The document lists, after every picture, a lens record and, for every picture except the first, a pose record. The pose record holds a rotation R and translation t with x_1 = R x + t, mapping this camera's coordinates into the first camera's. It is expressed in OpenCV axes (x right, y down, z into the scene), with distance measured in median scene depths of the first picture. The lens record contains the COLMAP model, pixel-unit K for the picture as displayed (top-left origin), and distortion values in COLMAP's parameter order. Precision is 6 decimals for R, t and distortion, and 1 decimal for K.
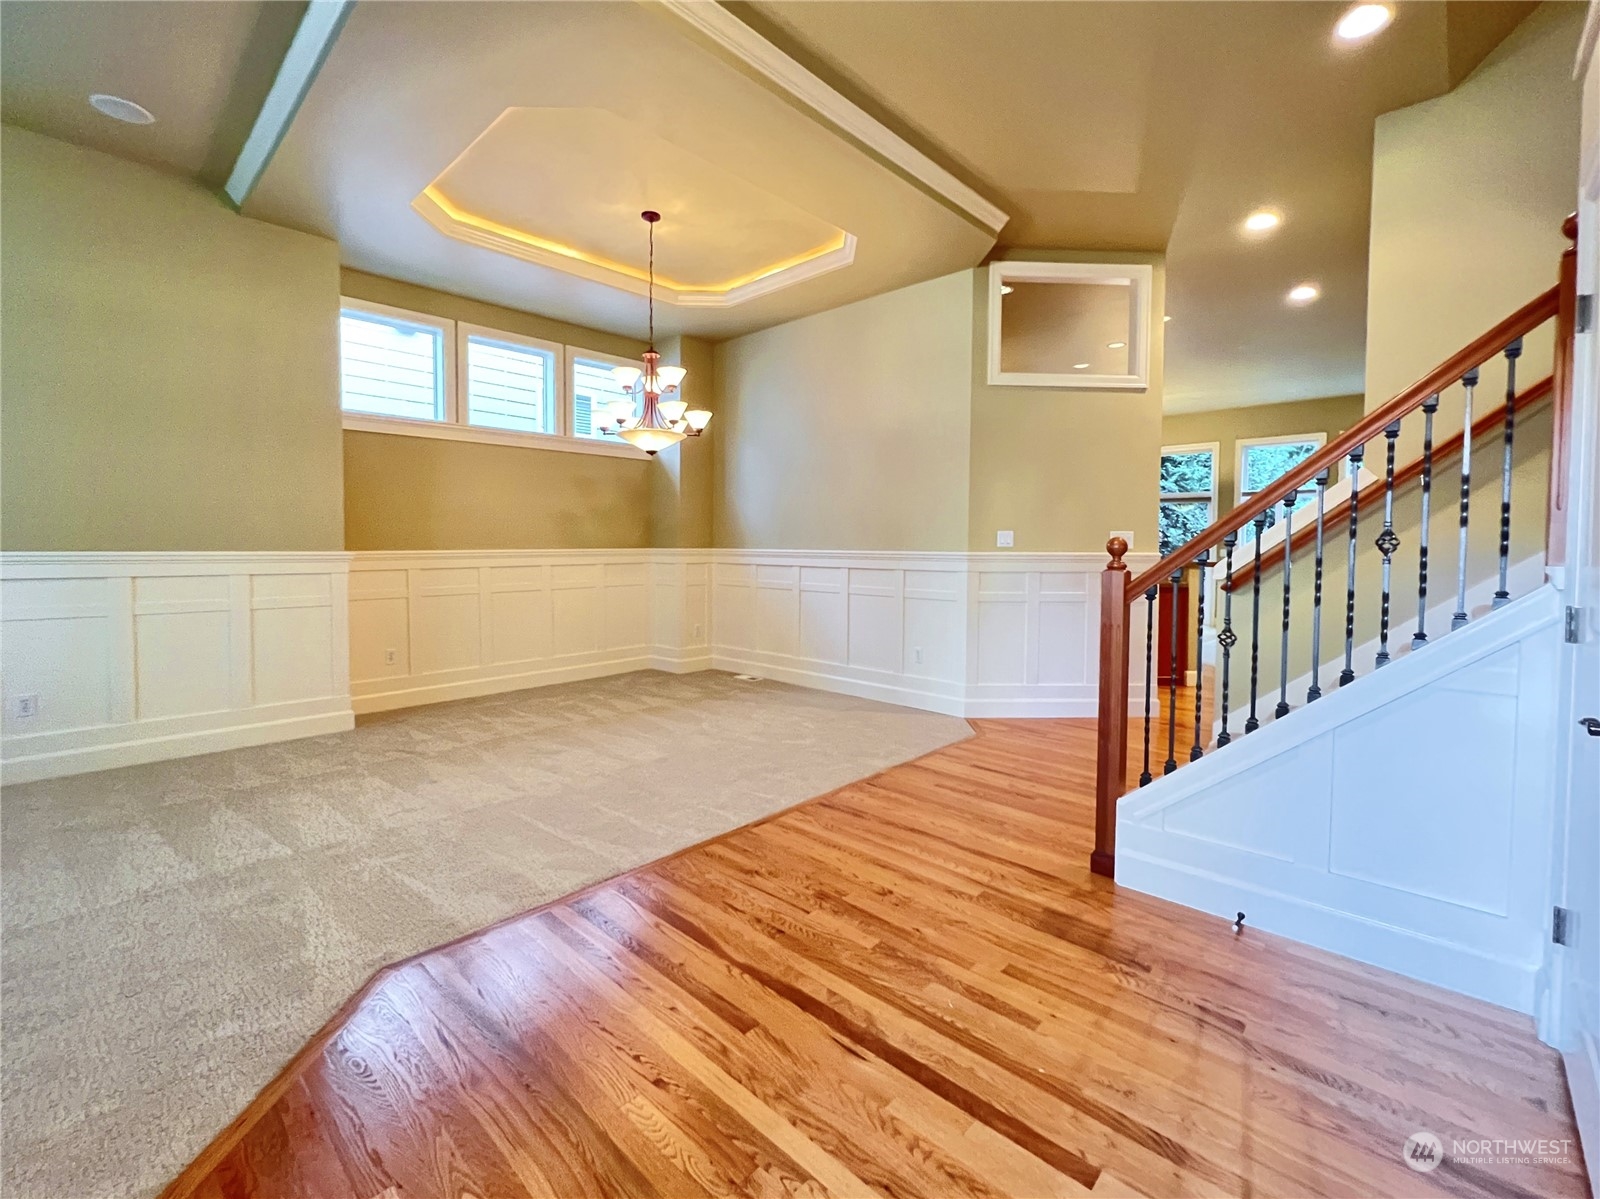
lens RADIAL K [[668.4, 0, 800.0], [0, 668.4, 599.5], [0, 0, 1]] dist [-0.000340, -0.000091]
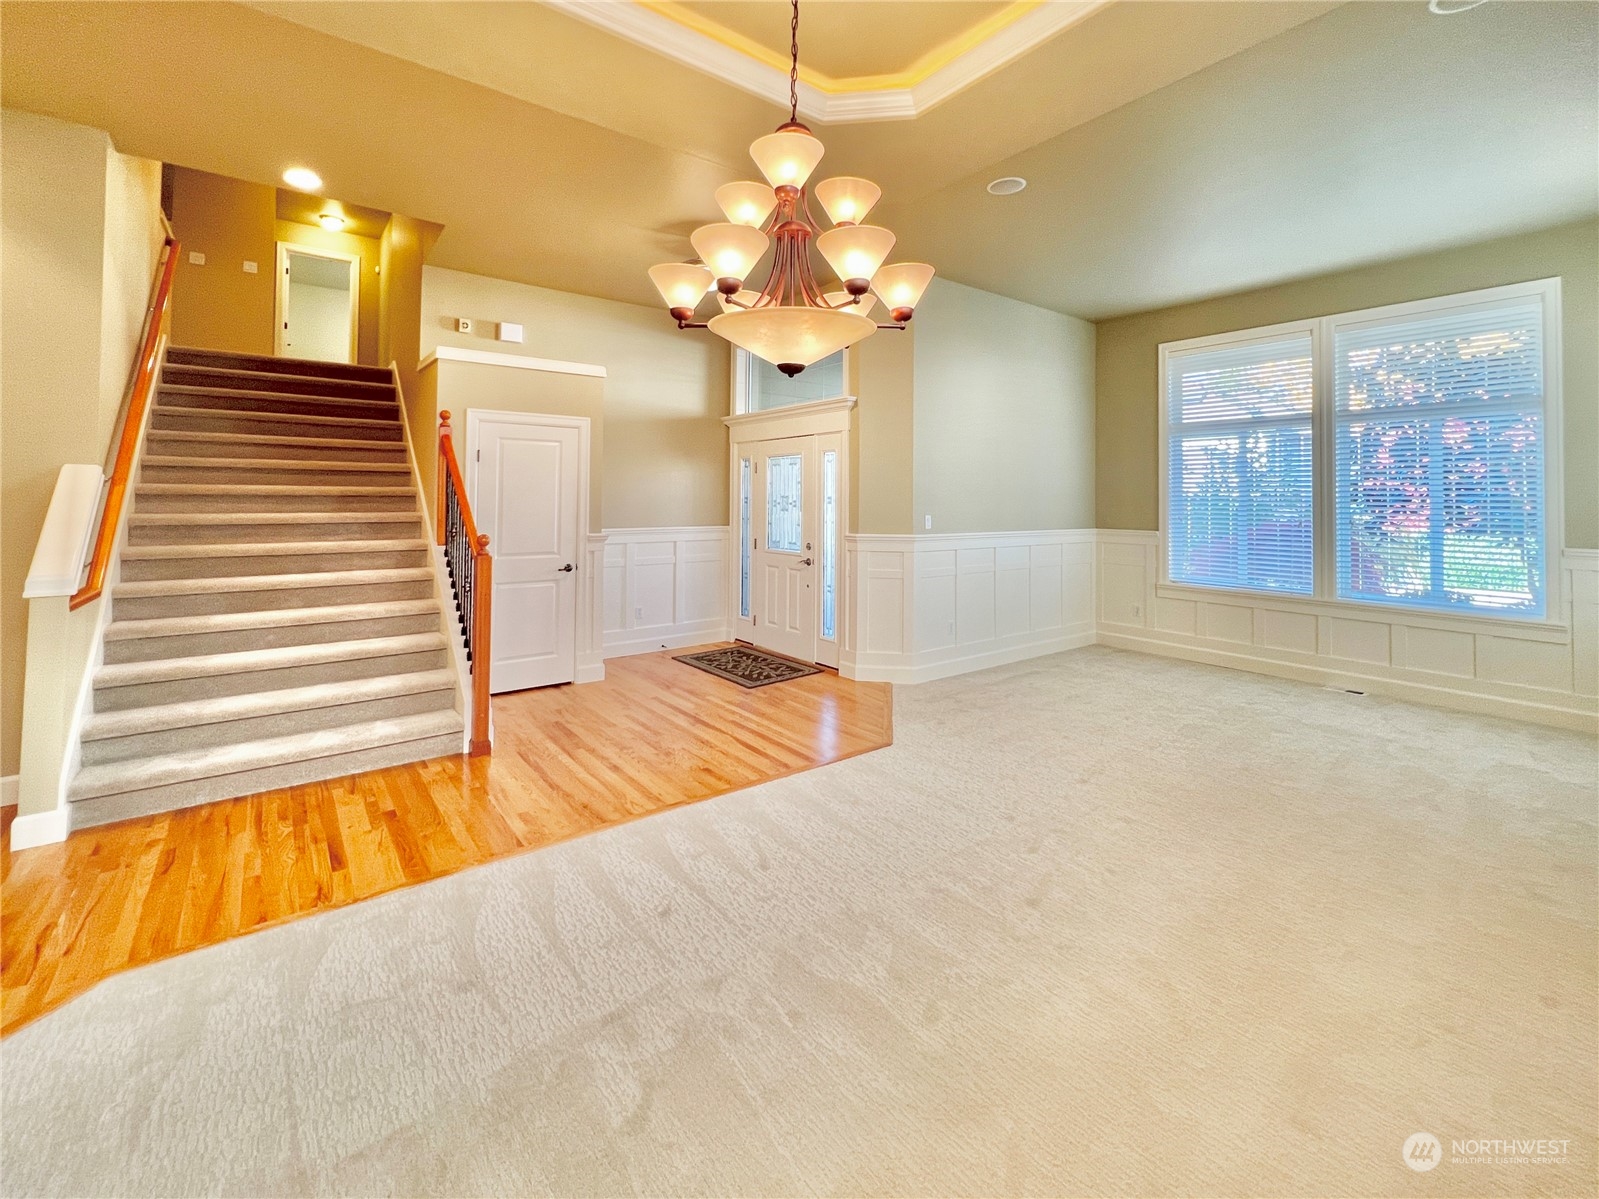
lens RADIAL K [[691.2, 0, 799.6], [0, 691.2, 487.8], [0, 0, 1]] dist [-0.000890, -0.000028]
pose [[-0.990241, -0.002214, 0.139345, -0.398595], [0.007139, 0.997755, 0.066588, -0.244321], [-0.139180, 0.066933, -0.988002, 1.983236]]
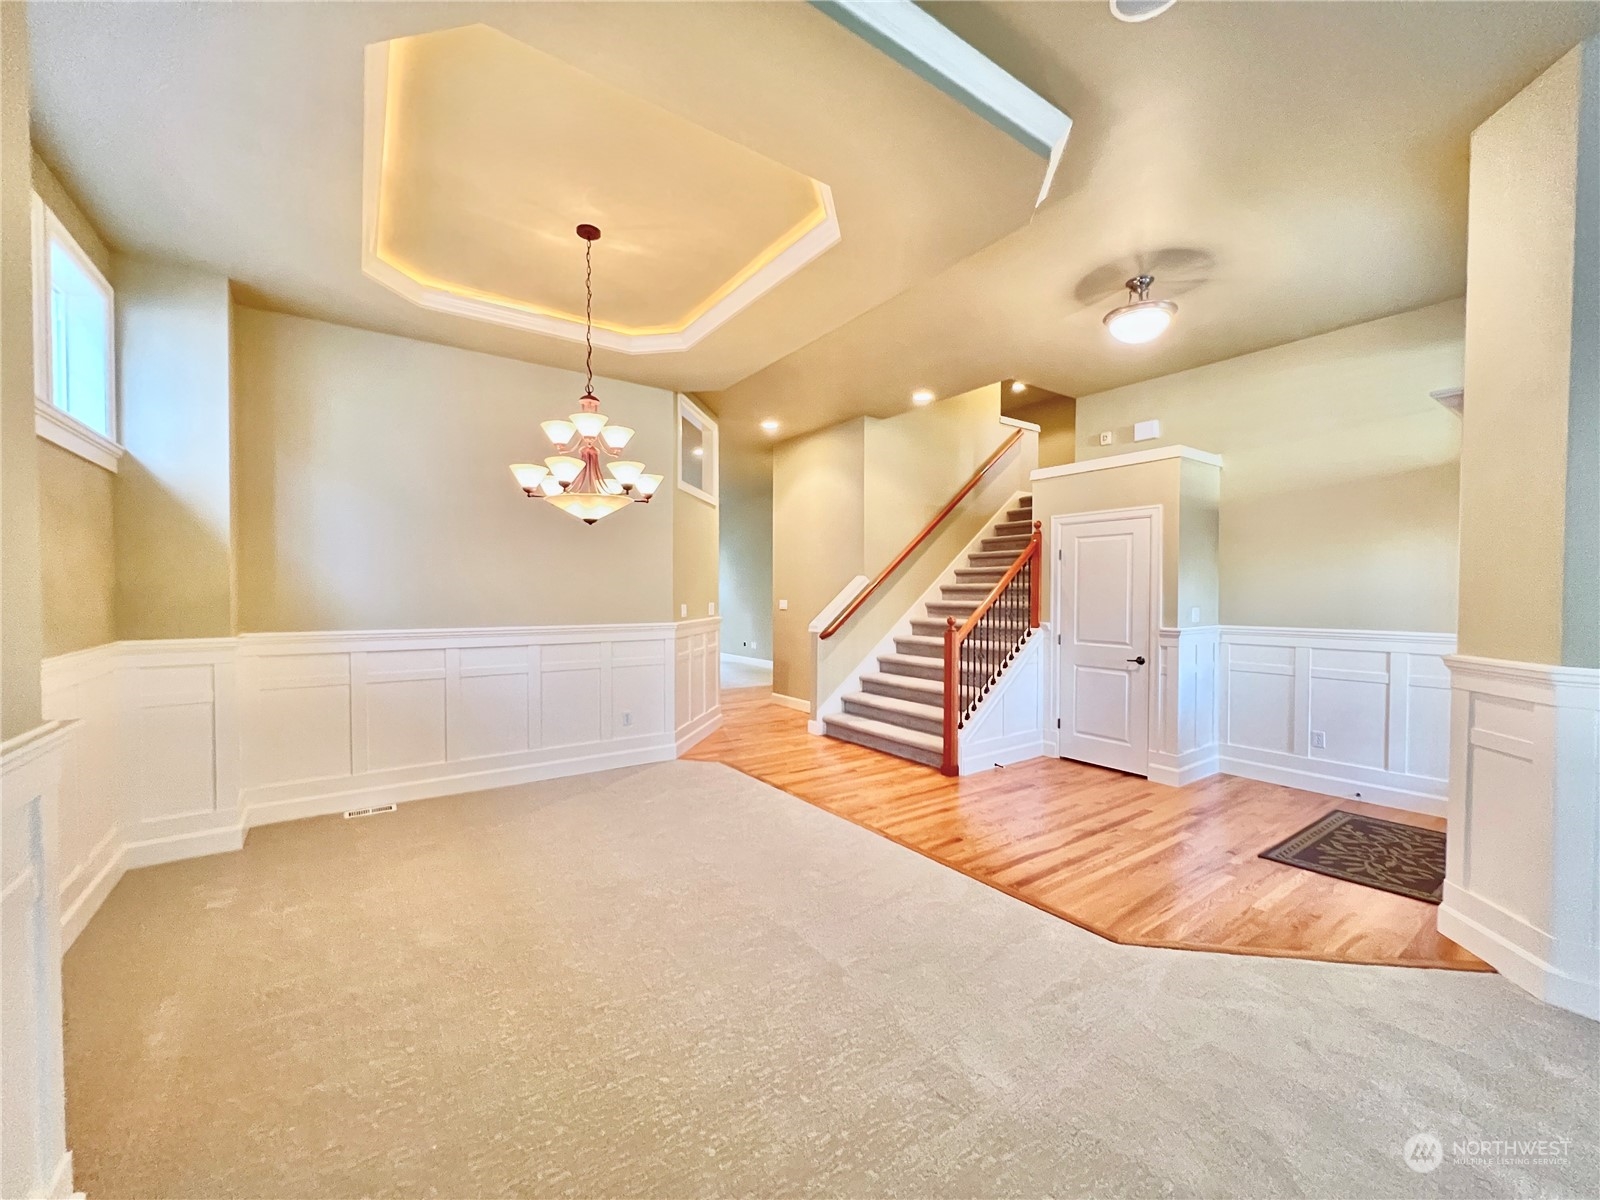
lens RADIAL K [[633.4, 0, 800.0], [0, 633.4, 600.0], [0, 0, 1]] dist [-0.000344, -0.000081]
pose [[0.179193, 0.006189, 0.983795, -1.288379], [0.070701, 0.997314, -0.019152, -0.108034], [-0.981270, 0.072987, 0.178274, 0.879325]]
